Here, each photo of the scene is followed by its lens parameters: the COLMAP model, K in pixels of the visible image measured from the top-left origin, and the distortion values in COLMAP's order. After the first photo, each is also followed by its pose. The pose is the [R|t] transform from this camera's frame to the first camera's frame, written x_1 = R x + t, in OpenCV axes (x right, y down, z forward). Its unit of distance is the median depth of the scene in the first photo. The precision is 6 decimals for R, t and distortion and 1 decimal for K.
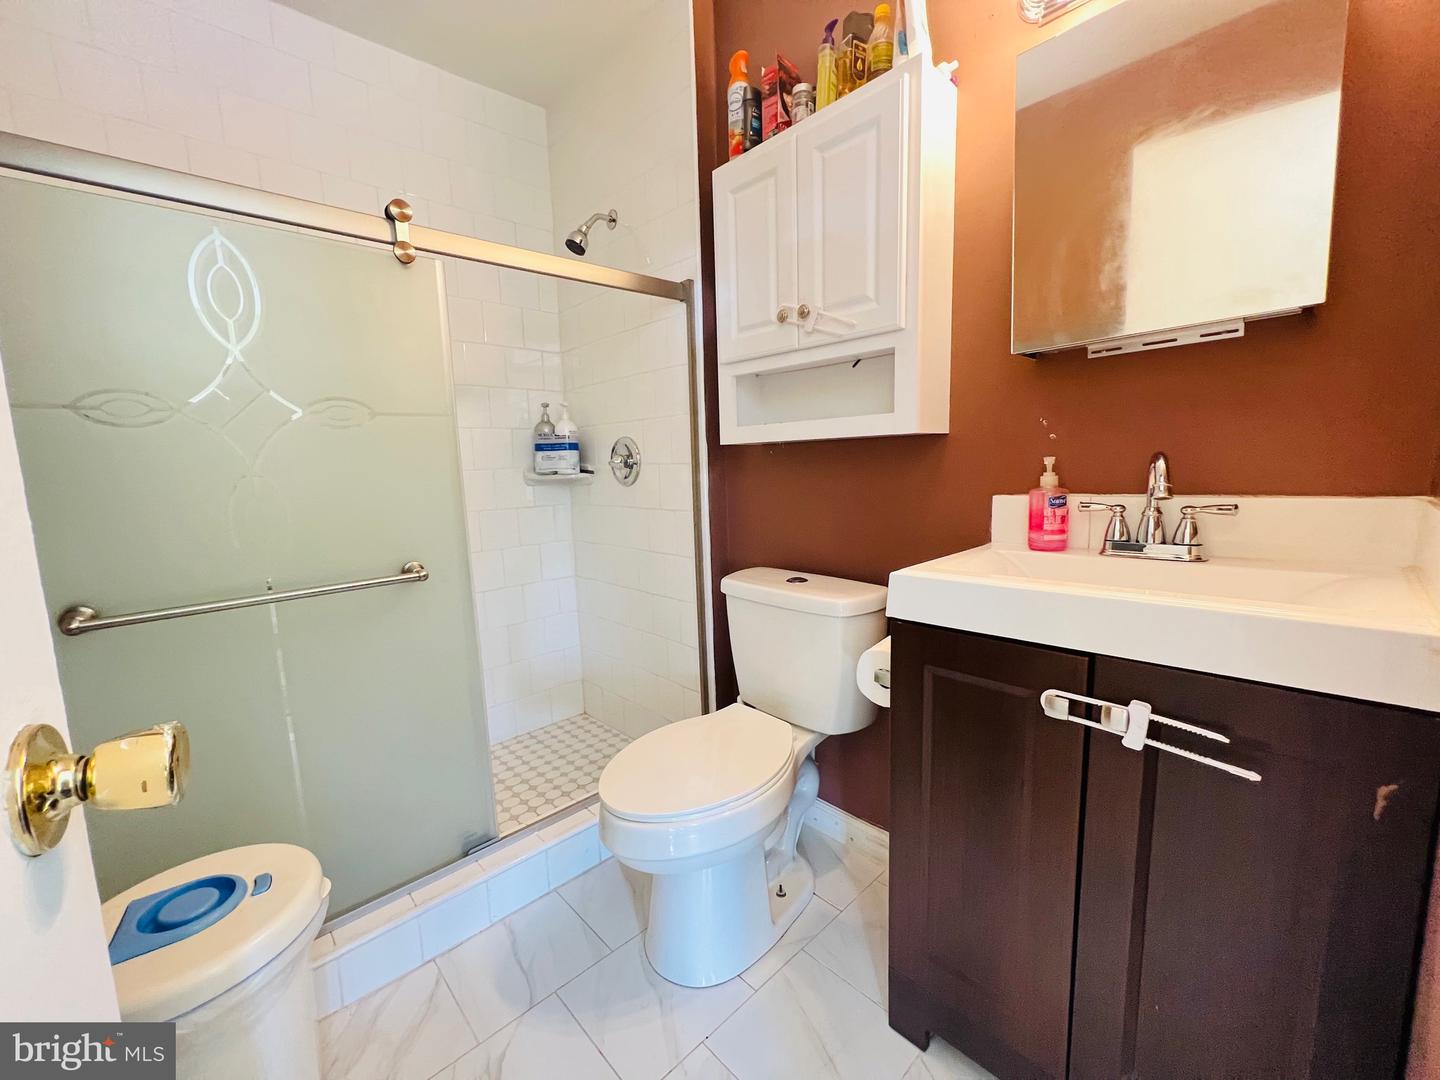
lens RADIAL K [[577.4, 0, 722.7], [0, 577.4, 543.9], [0, 0, 1]] dist [-0.002094, 0.001011]
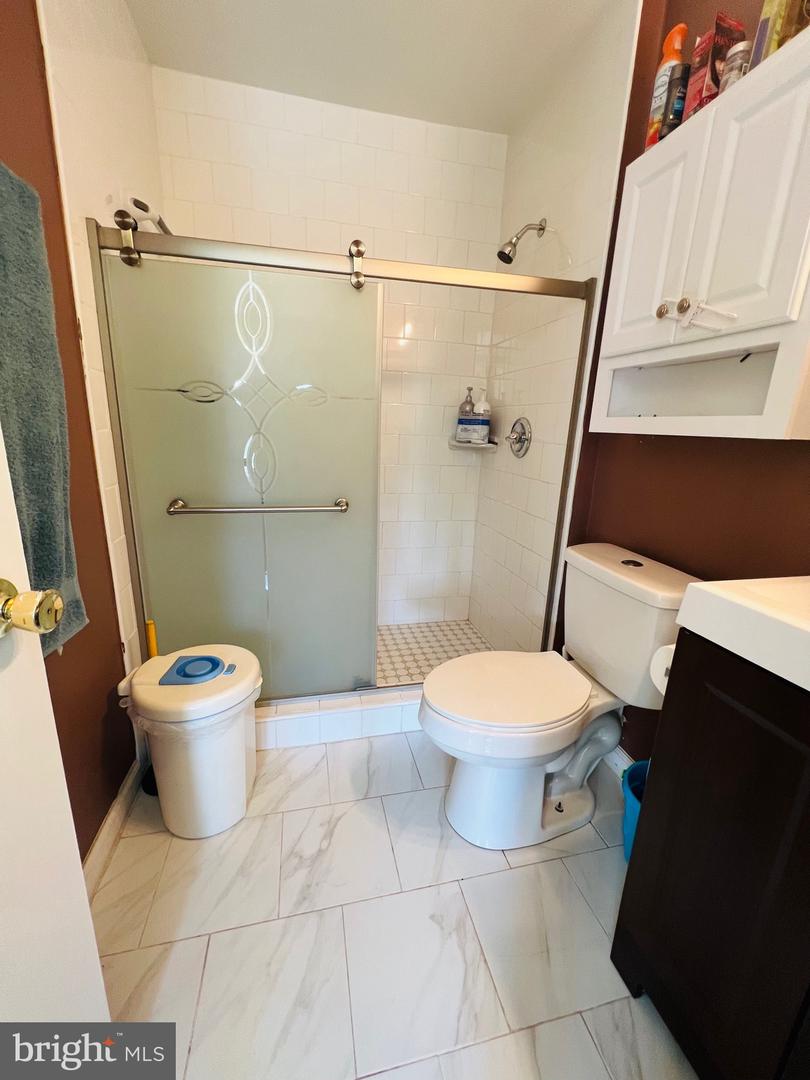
lens RADIAL K [[433.0, 0, 408.3], [0, 433.0, 540.7], [0, 0, 1]] dist [-0.002094, 0.001011]
pose [[0.863156, 0.190462, -0.467639, 0.150233], [-0.134189, 0.979354, 0.151193, -0.050657], [0.486781, -0.067751, 0.870893, 0.083066]]
